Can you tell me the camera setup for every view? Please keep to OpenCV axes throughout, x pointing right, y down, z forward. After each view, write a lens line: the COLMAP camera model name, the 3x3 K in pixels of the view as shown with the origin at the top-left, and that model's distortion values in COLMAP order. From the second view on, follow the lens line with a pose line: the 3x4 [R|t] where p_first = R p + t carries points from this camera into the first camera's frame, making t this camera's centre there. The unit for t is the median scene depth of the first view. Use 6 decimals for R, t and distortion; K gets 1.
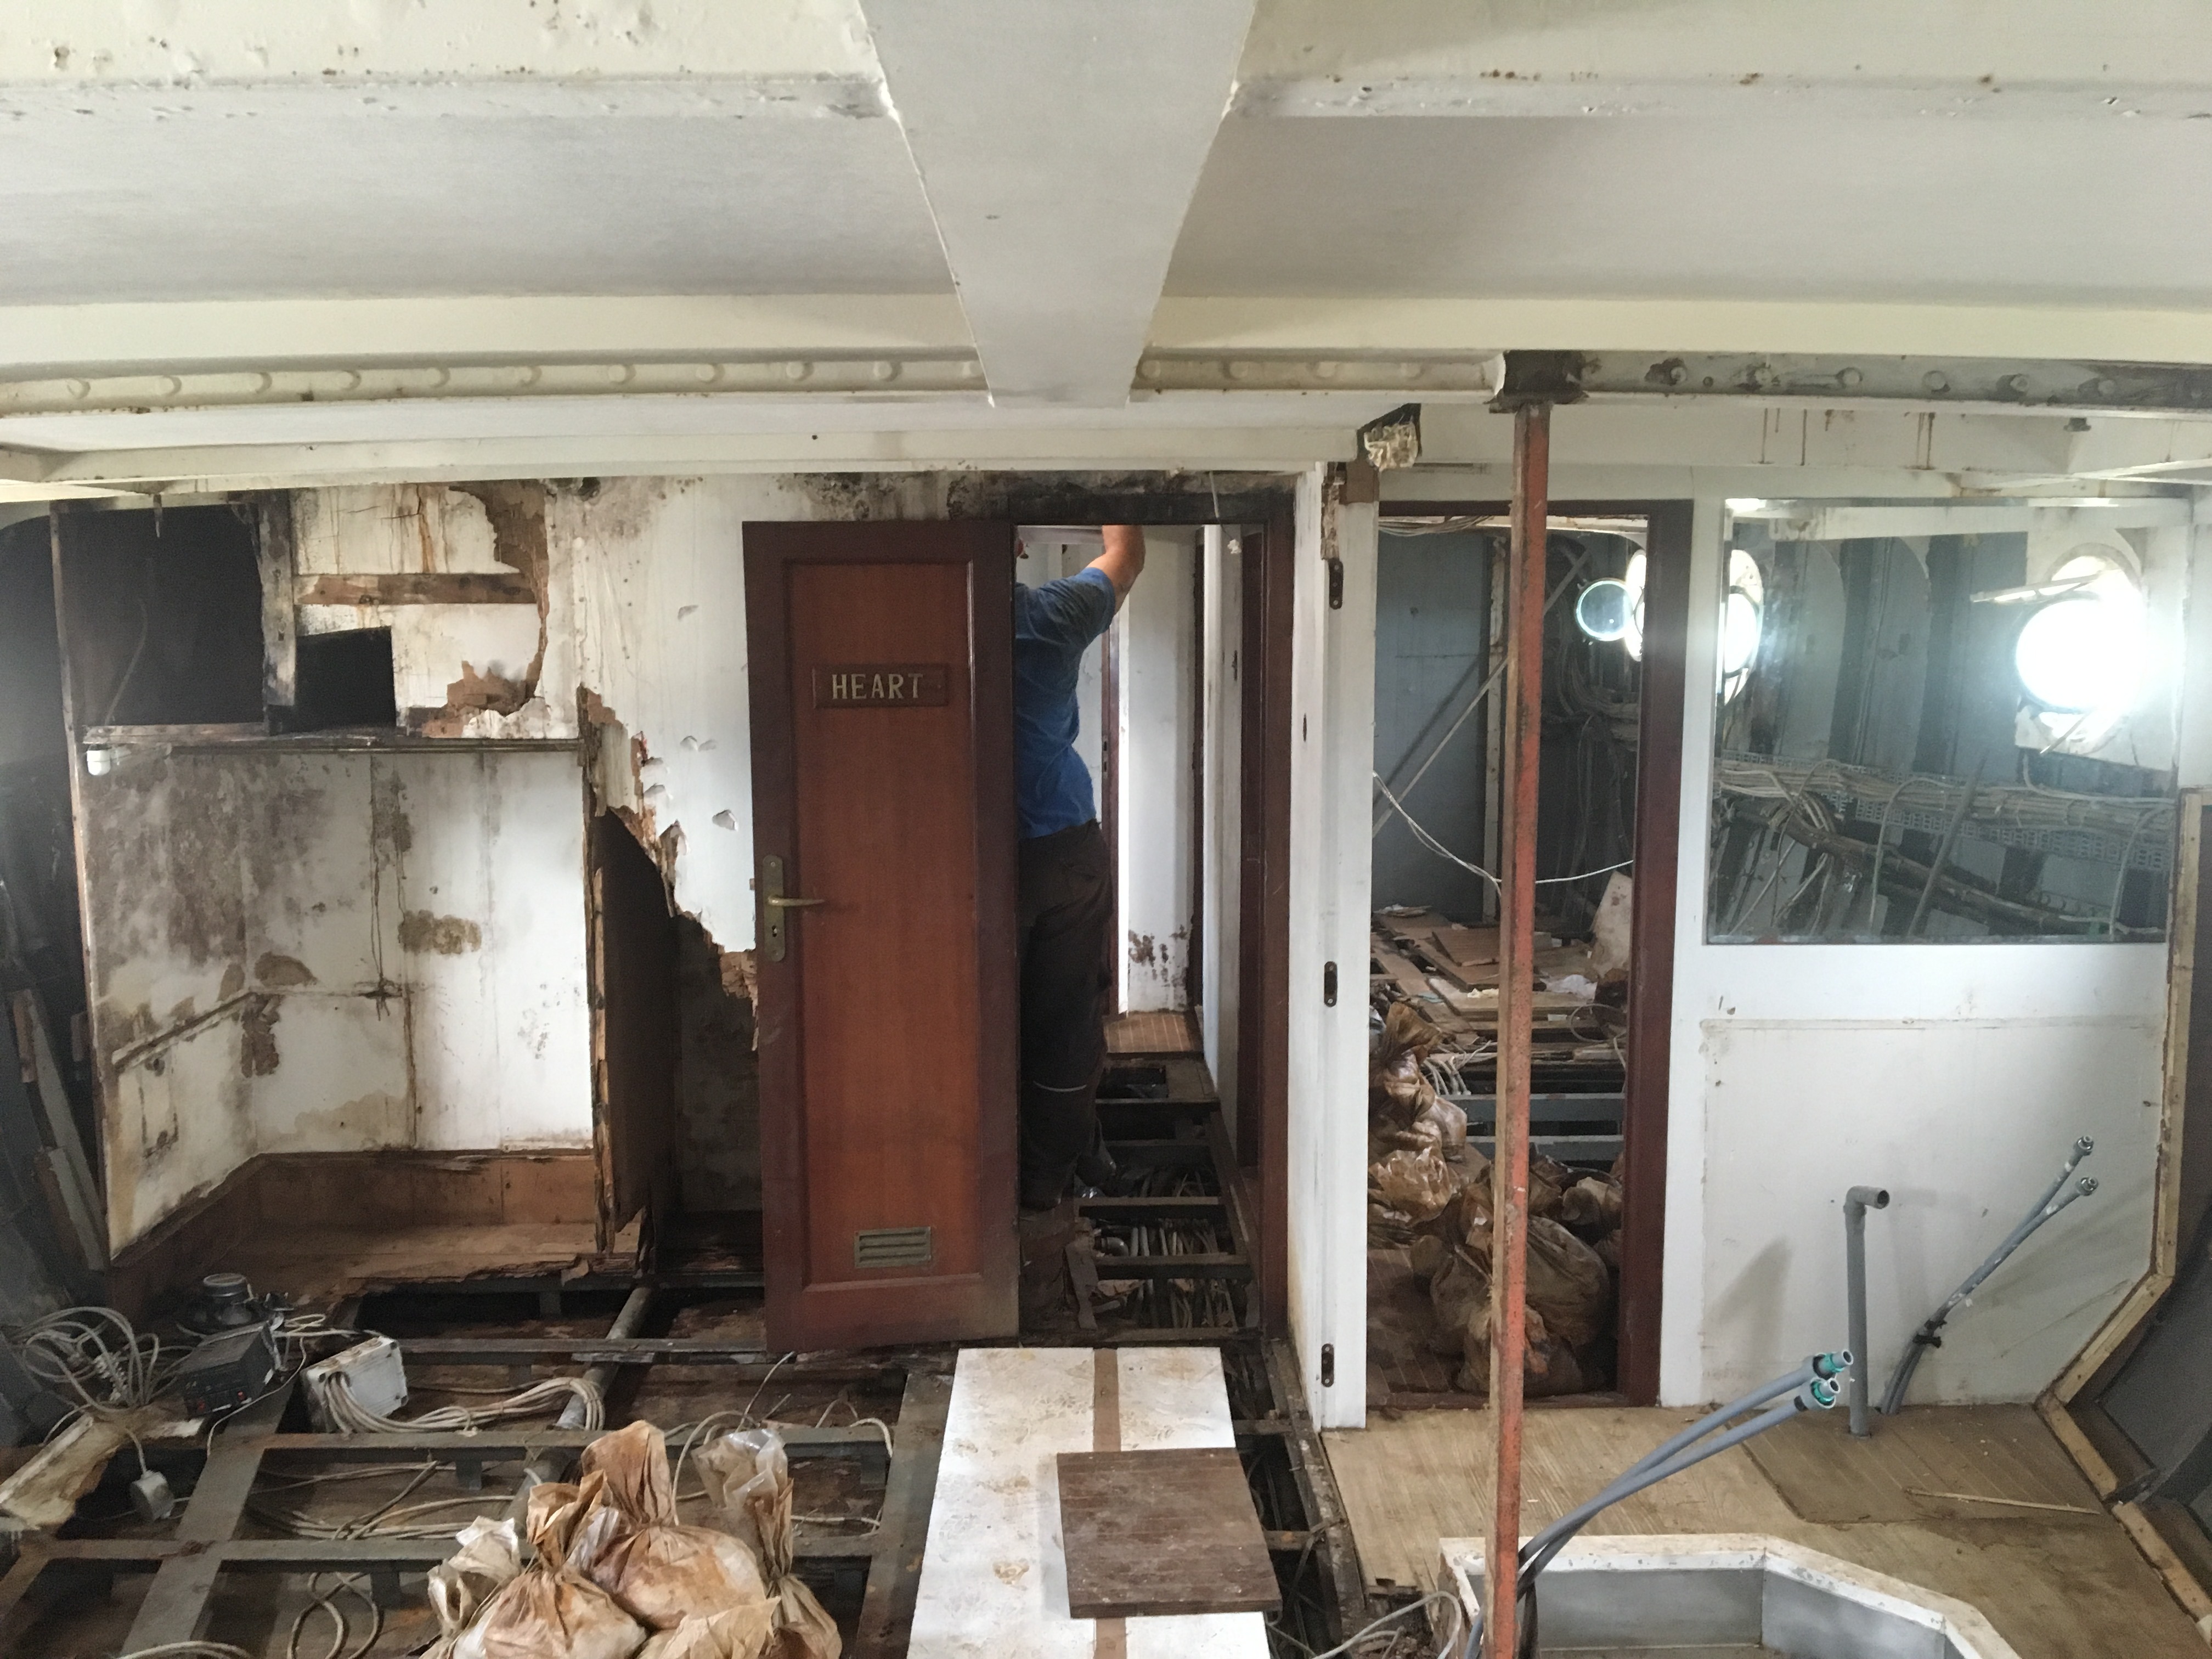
lens RADIAL K [[1851.8, 0, 1107.4], [0, 1851.8, 830.0], [0, 0, 1]] dist [0.061231, 0.001785]
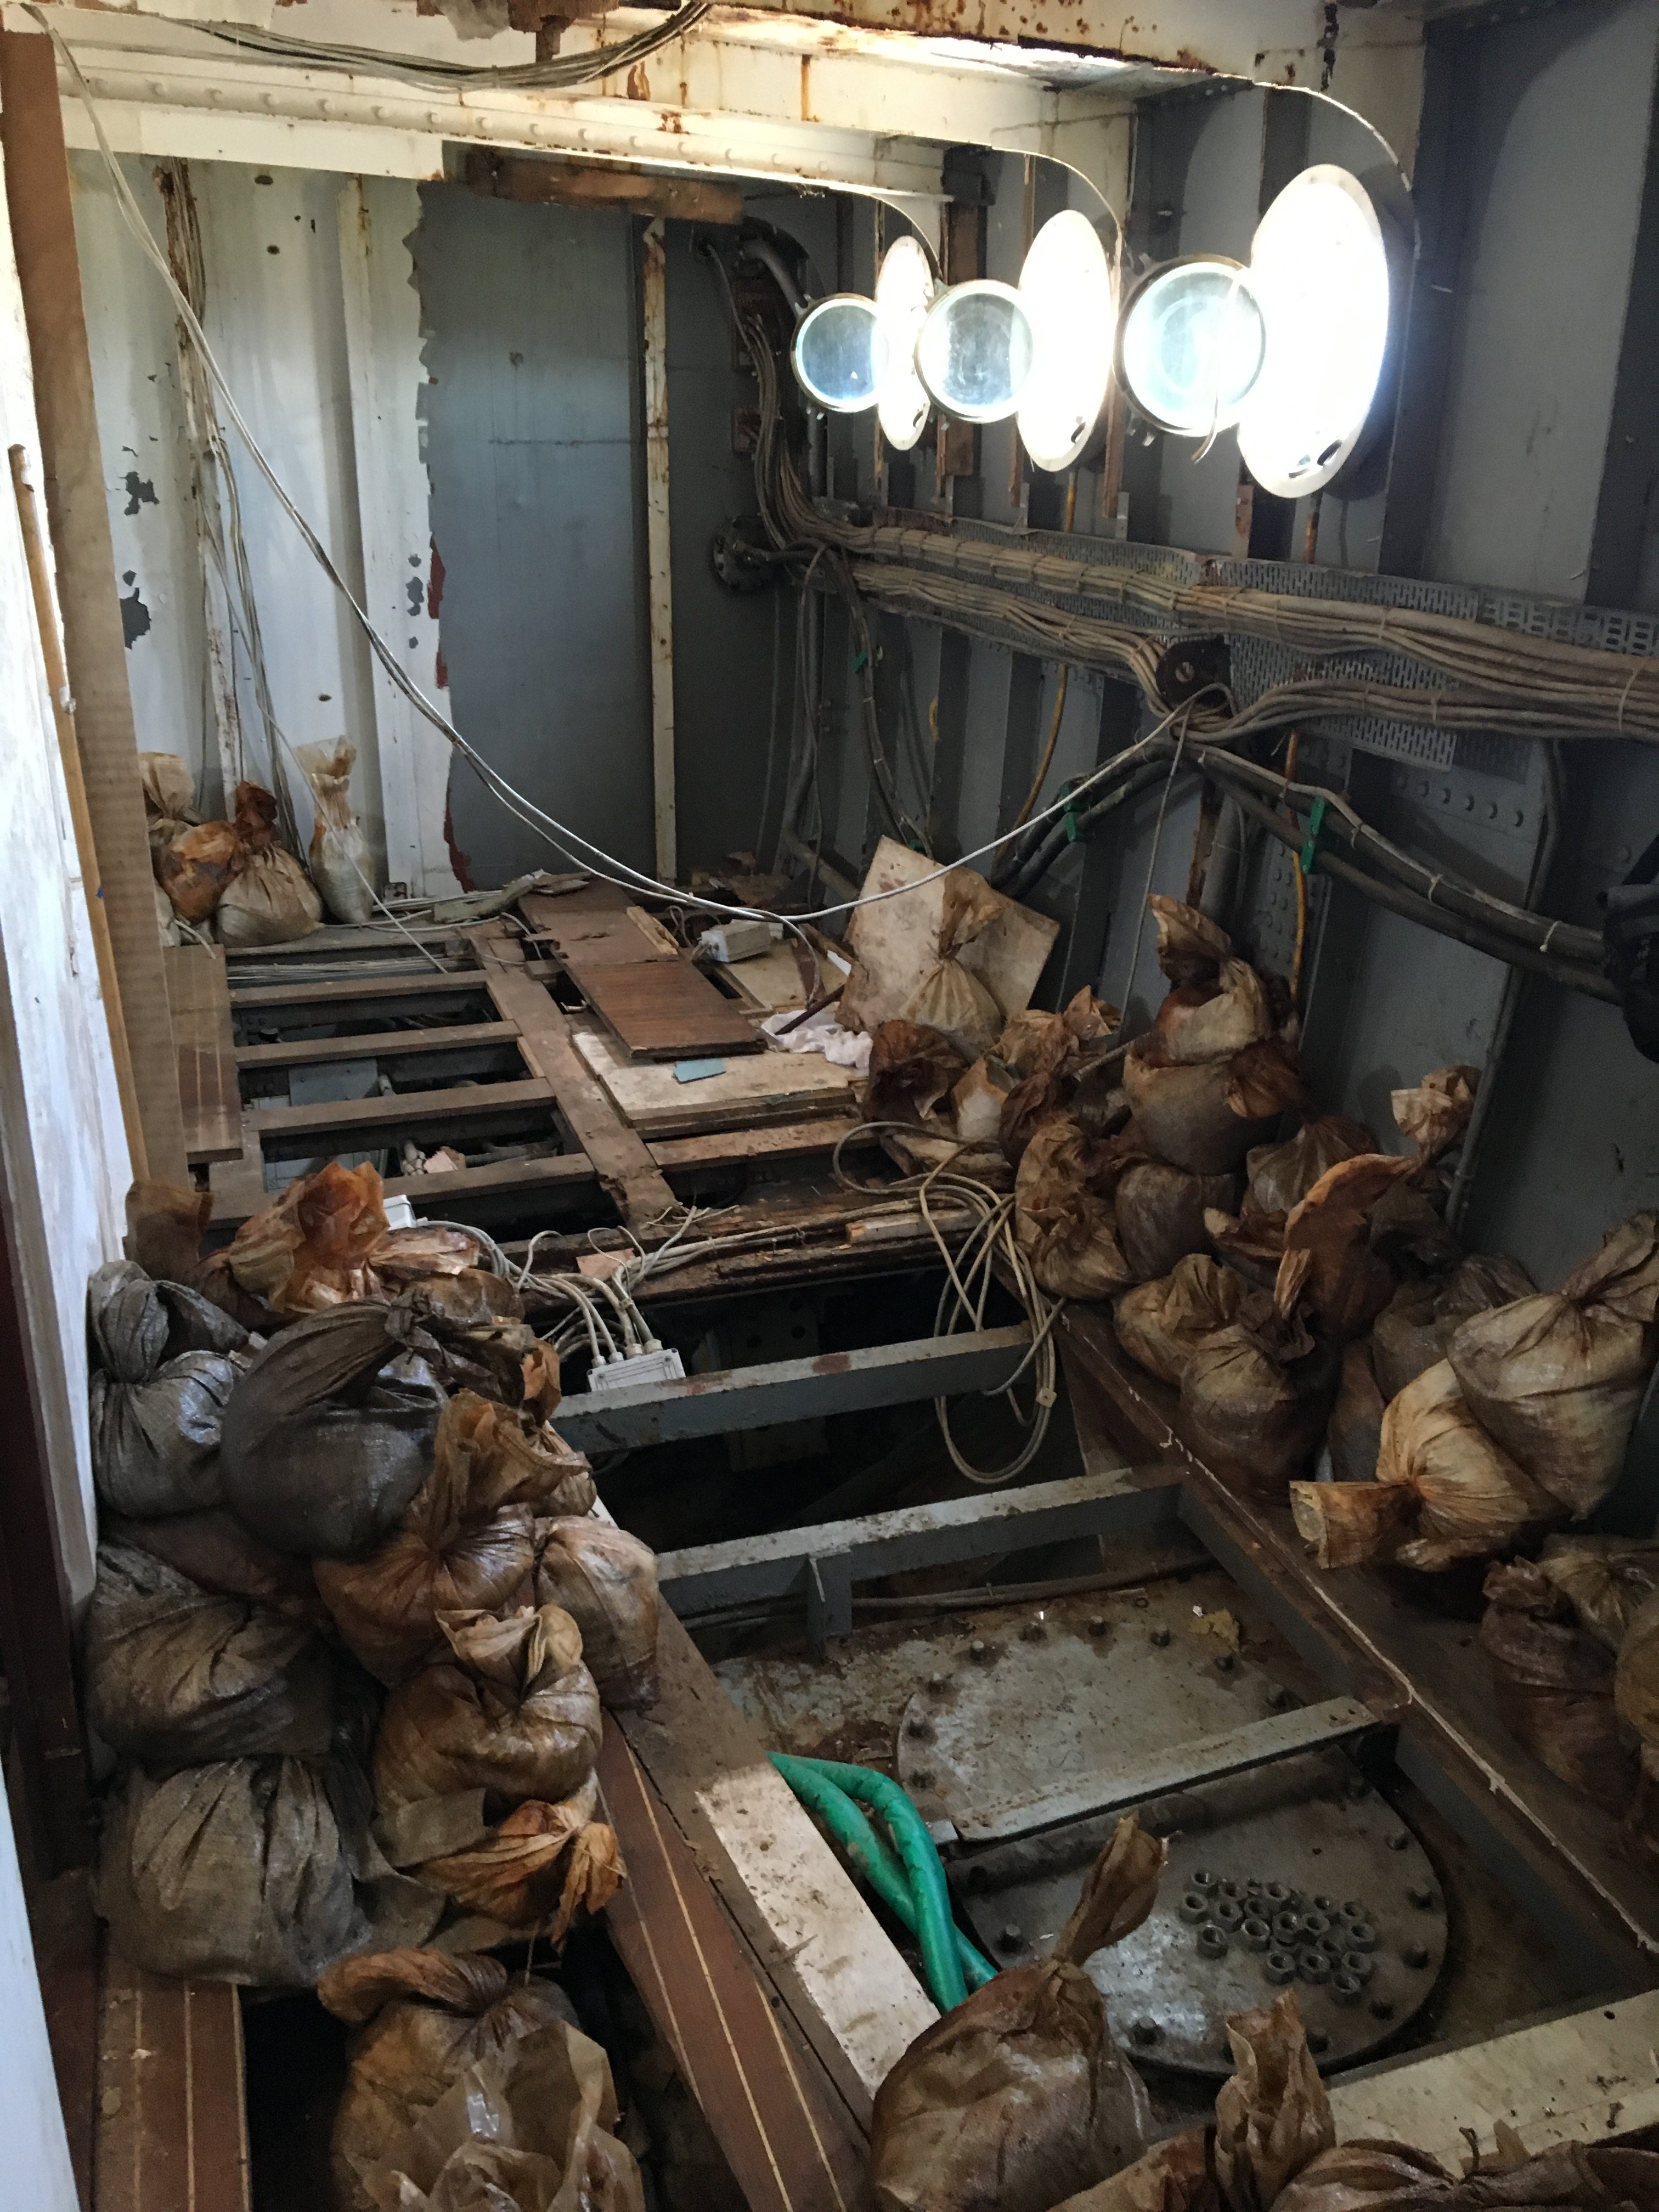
lens RADIAL K [[1851.8, 0, 834.0], [0, 1851.8, 1107.2], [0, 0, 1]] dist [0.061231, 0.001785]
pose [[0.954846, -0.089271, 0.283371, 0.086143], [0.022093, 0.972484, 0.231920, -0.028195], [-0.296278, -0.215187, 0.930545, 0.440681]]
